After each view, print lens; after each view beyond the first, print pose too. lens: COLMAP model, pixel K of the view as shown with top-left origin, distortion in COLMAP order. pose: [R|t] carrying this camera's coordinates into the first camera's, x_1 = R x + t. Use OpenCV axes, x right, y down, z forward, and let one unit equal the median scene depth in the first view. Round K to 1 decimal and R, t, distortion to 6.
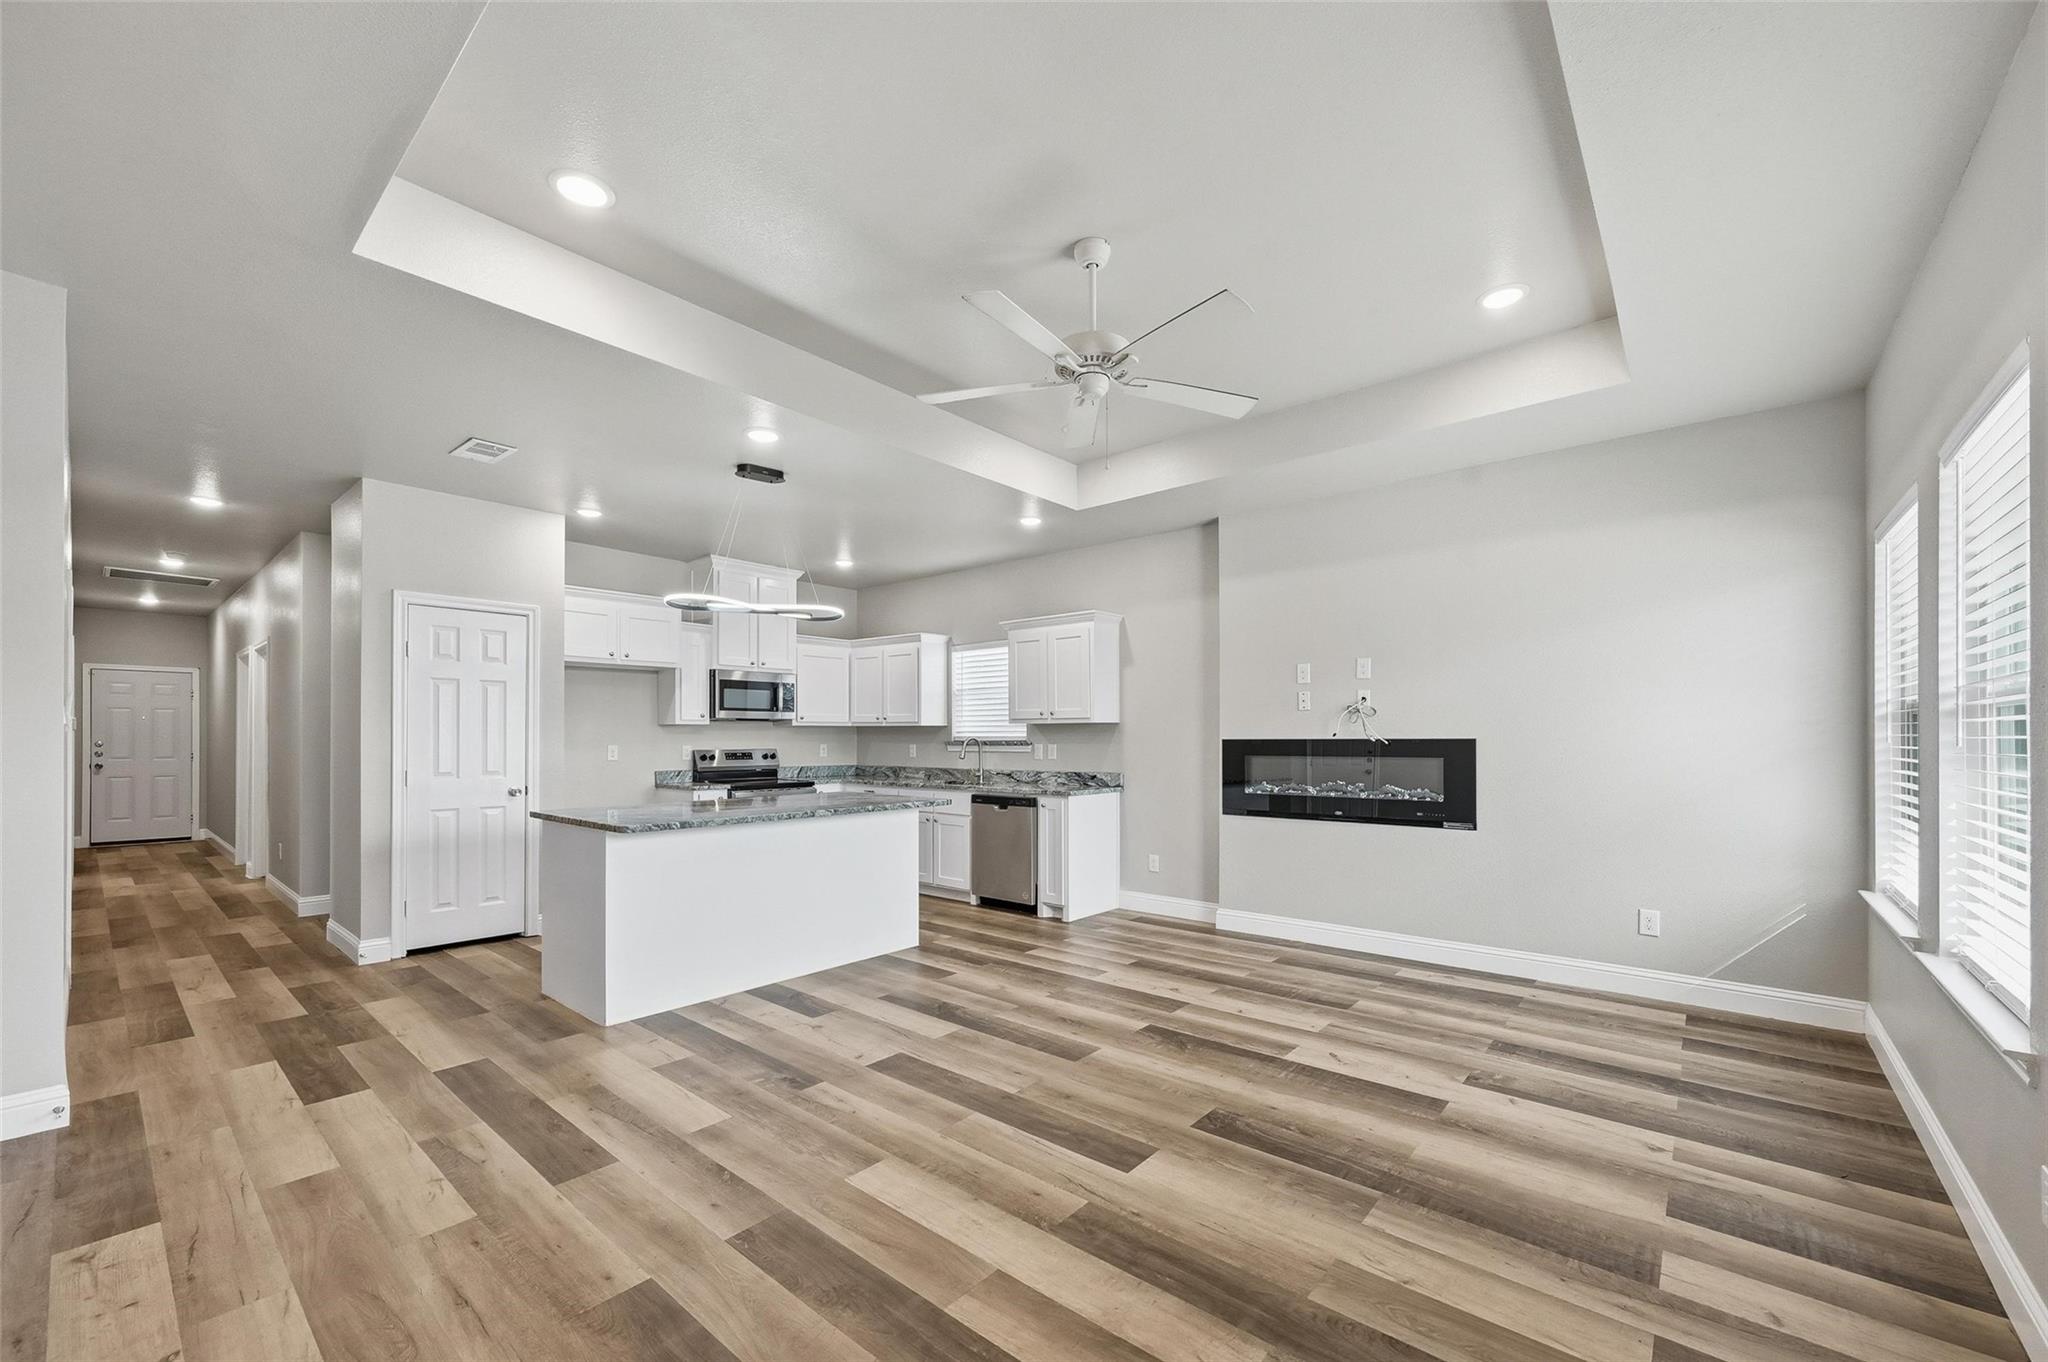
lens RADIAL K [[800.1, 0, 1031.4], [0, 800.1, 737.1], [0, 0, 1]] dist [-0.002537, -0.000113]
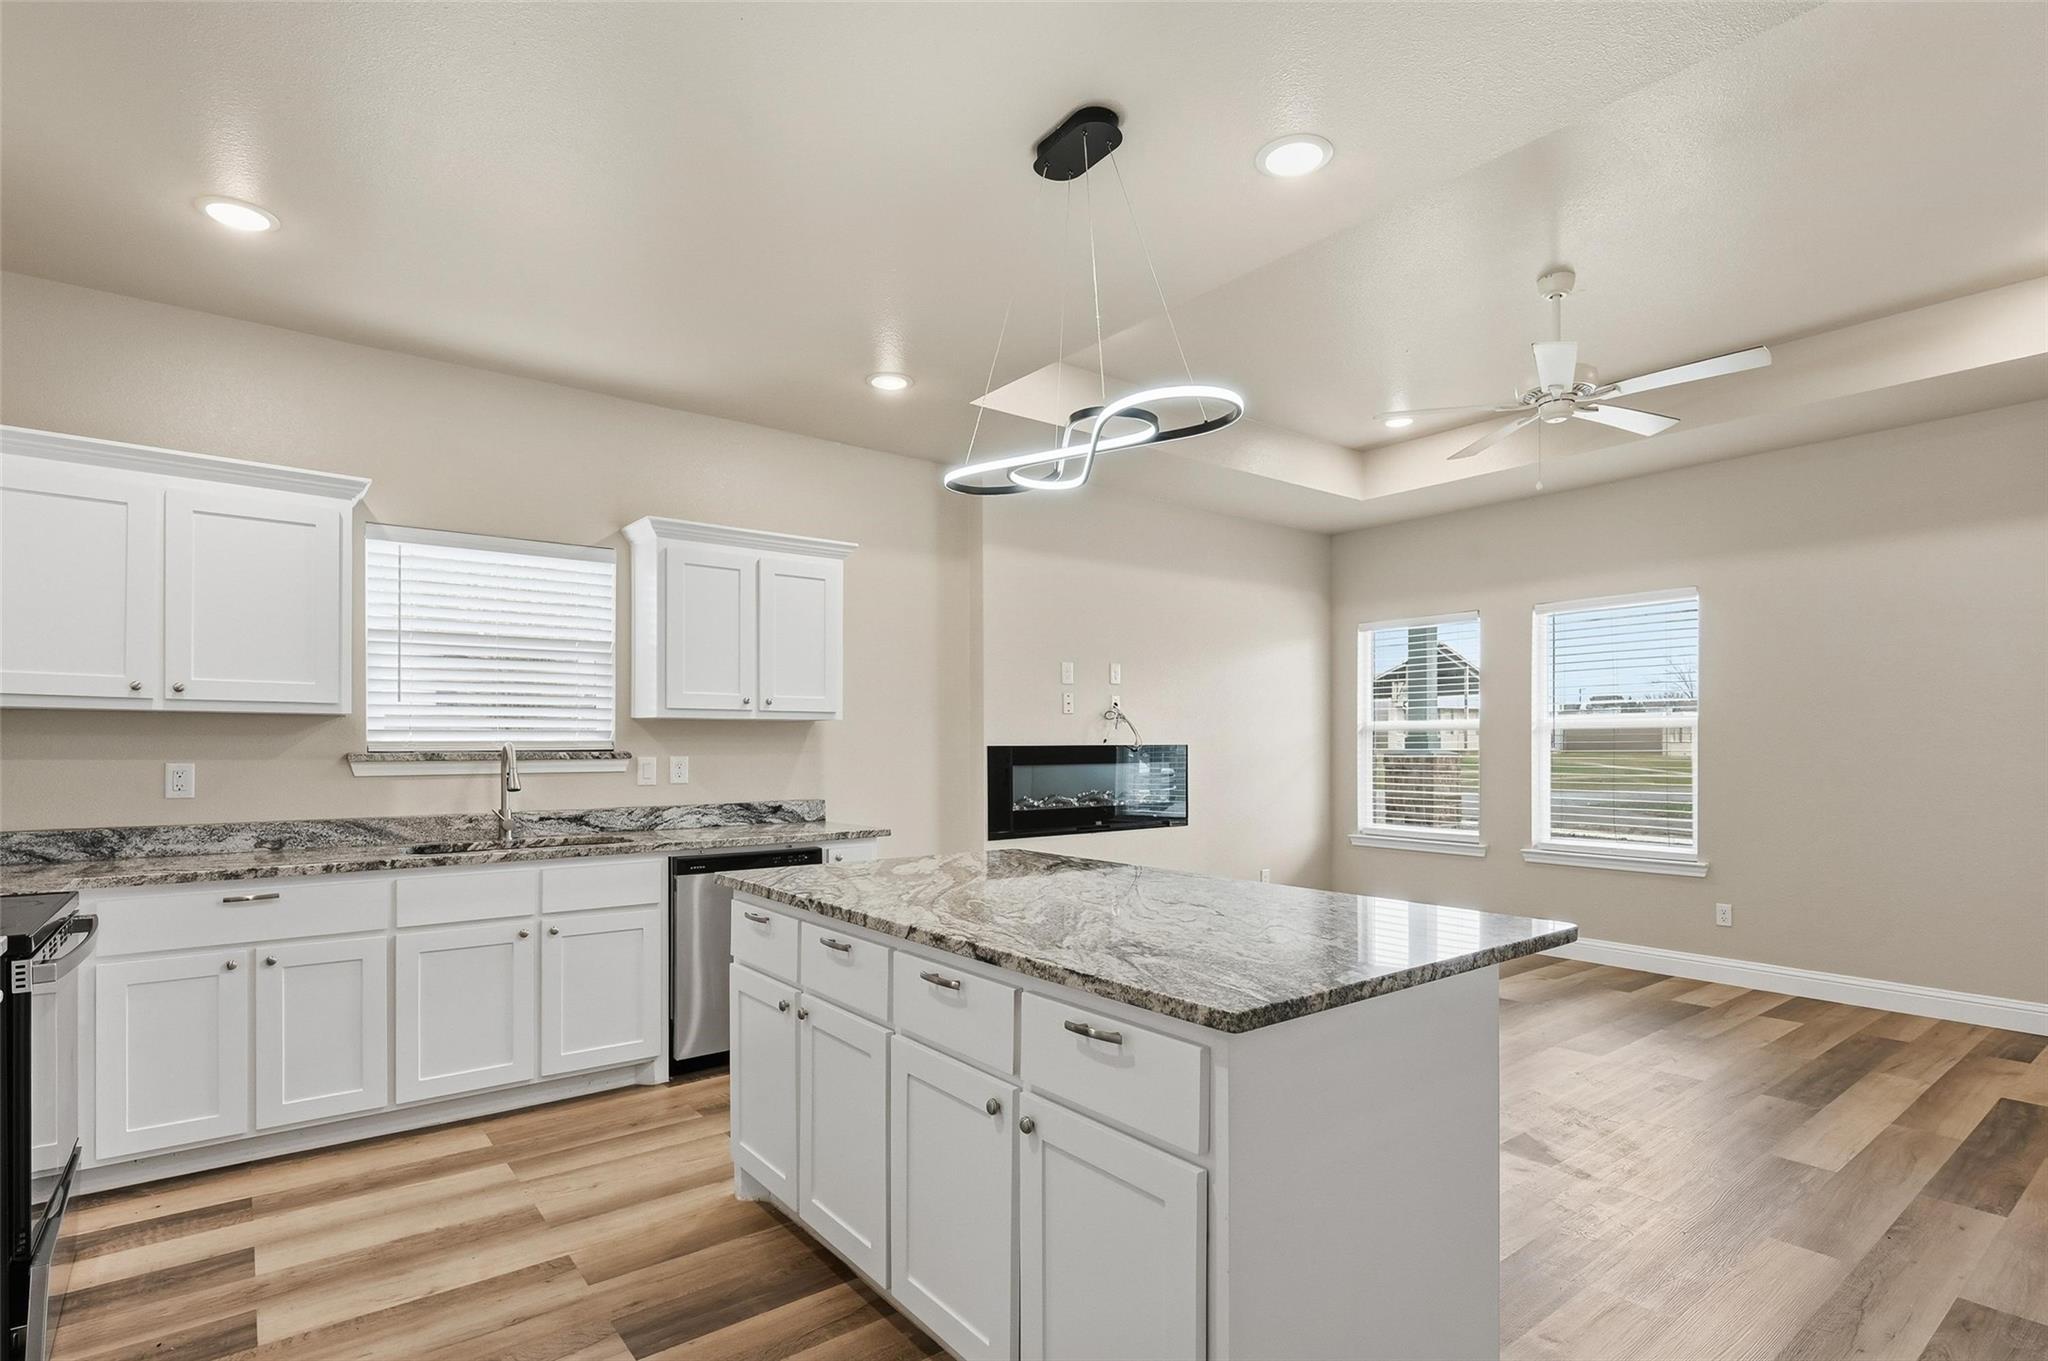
lens RADIAL K [[1016.6, 0, 1030.0], [0, 1016.6, 745.4], [0, 0, 1]] dist [-0.001047, -0.000224]
pose [[0.201726, 0.000808, 0.979442, -0.873927], [0.000798, 0.999999, -0.000990, 0.003686], [-0.979442, 0.000981, 0.201725, 0.890021]]
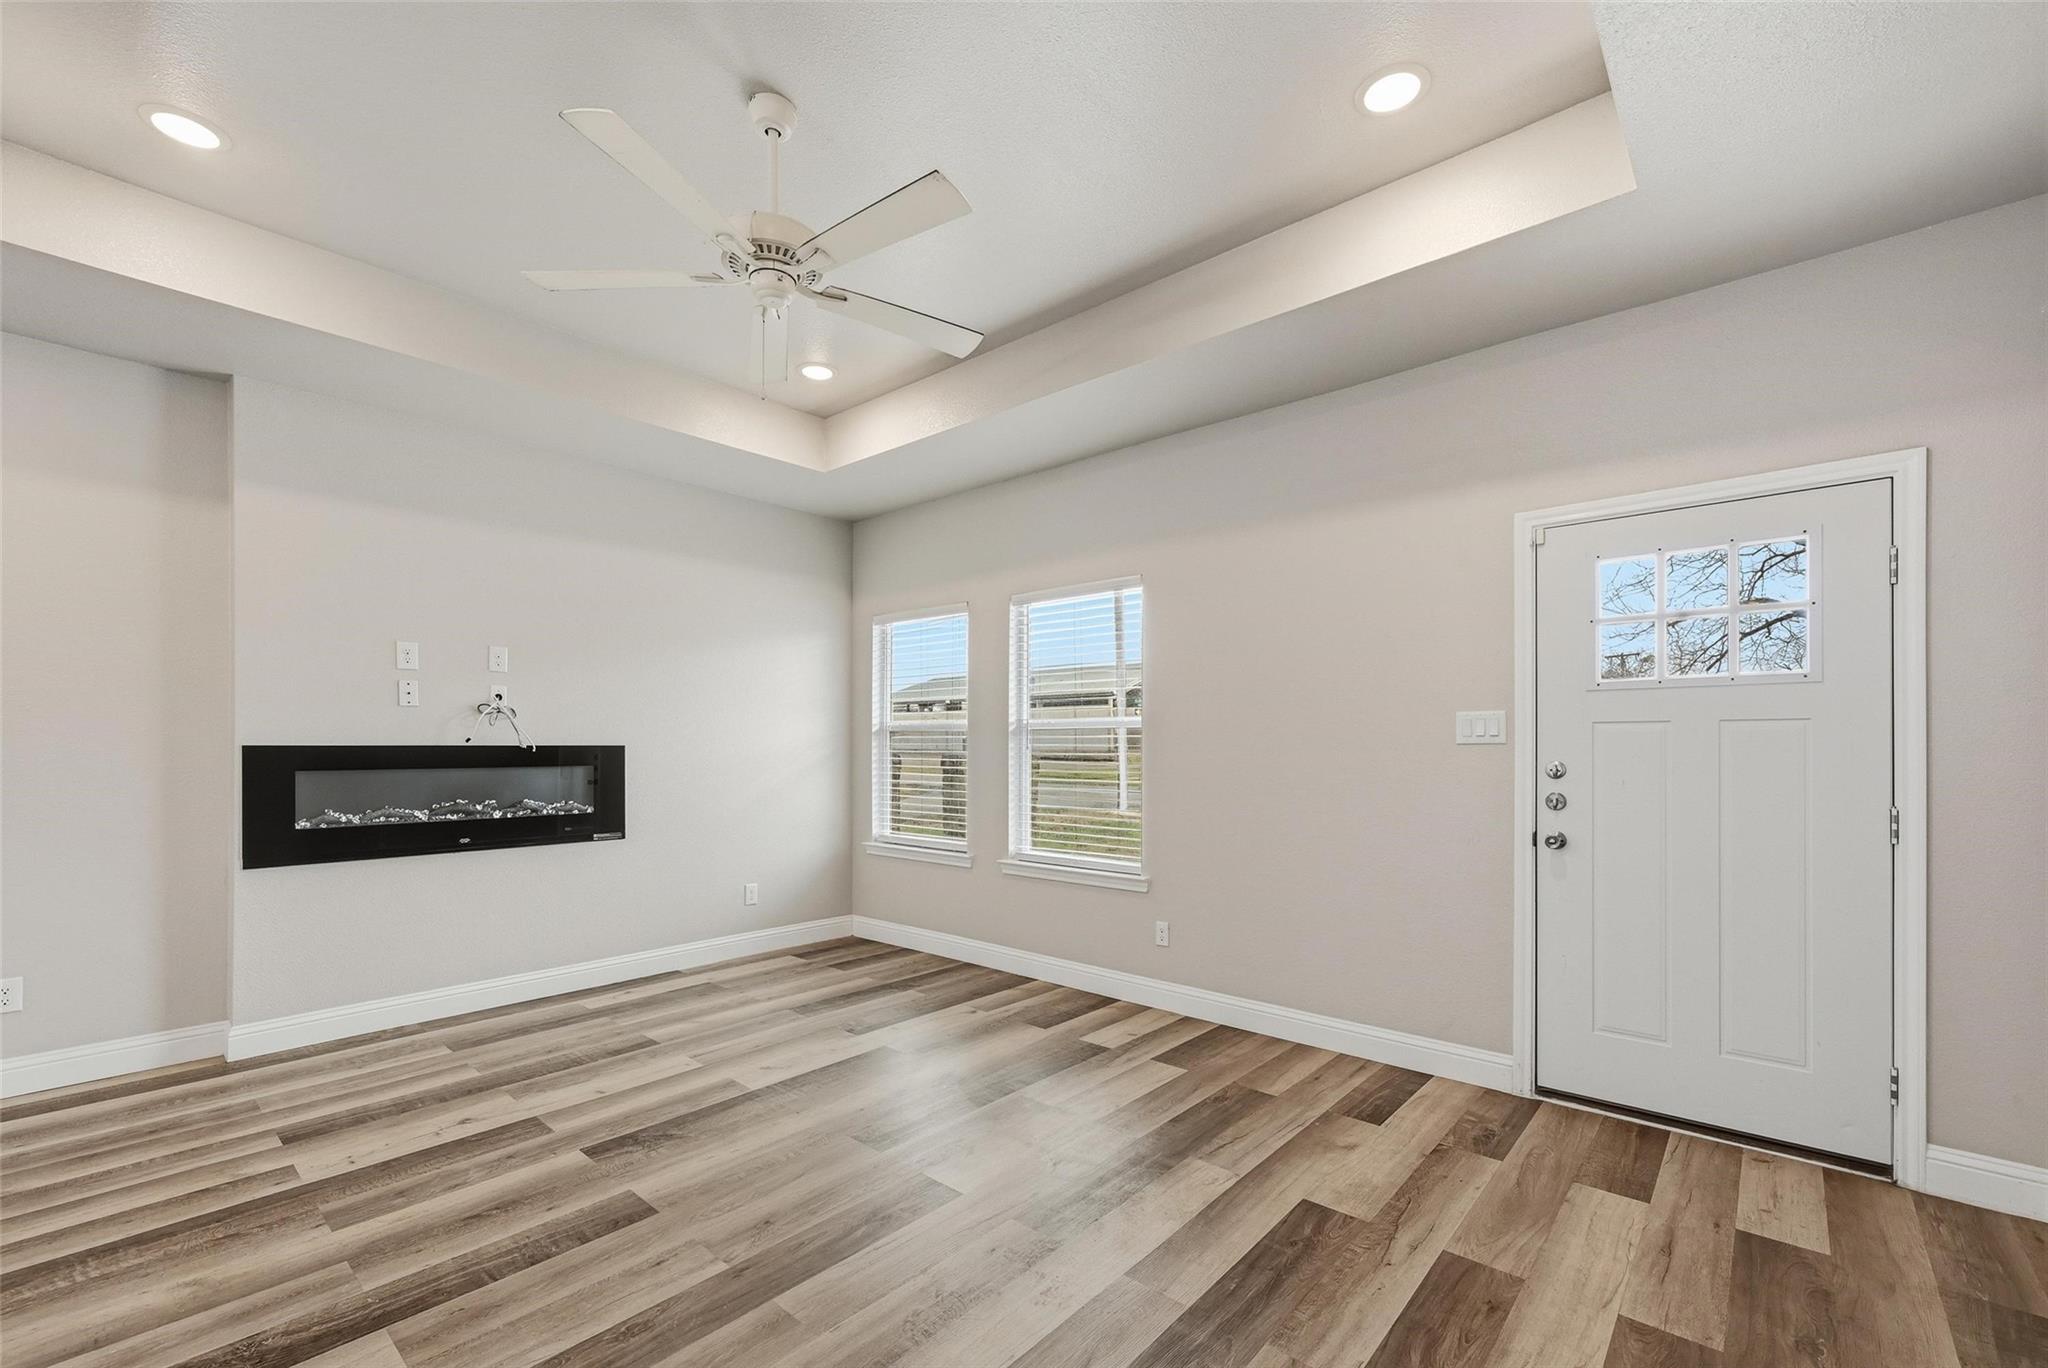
lens RADIAL K [[860.8, 0, 1025.7], [0, 860.8, 743.2], [0, 0, 1]] dist [-0.001138, -0.000169]
pose [[0.019650, 0.006473, 0.999786, -0.472754], [-0.003403, 0.999974, -0.006408, 0.003898], [-0.999801, -0.003277, 0.019671, 0.465024]]
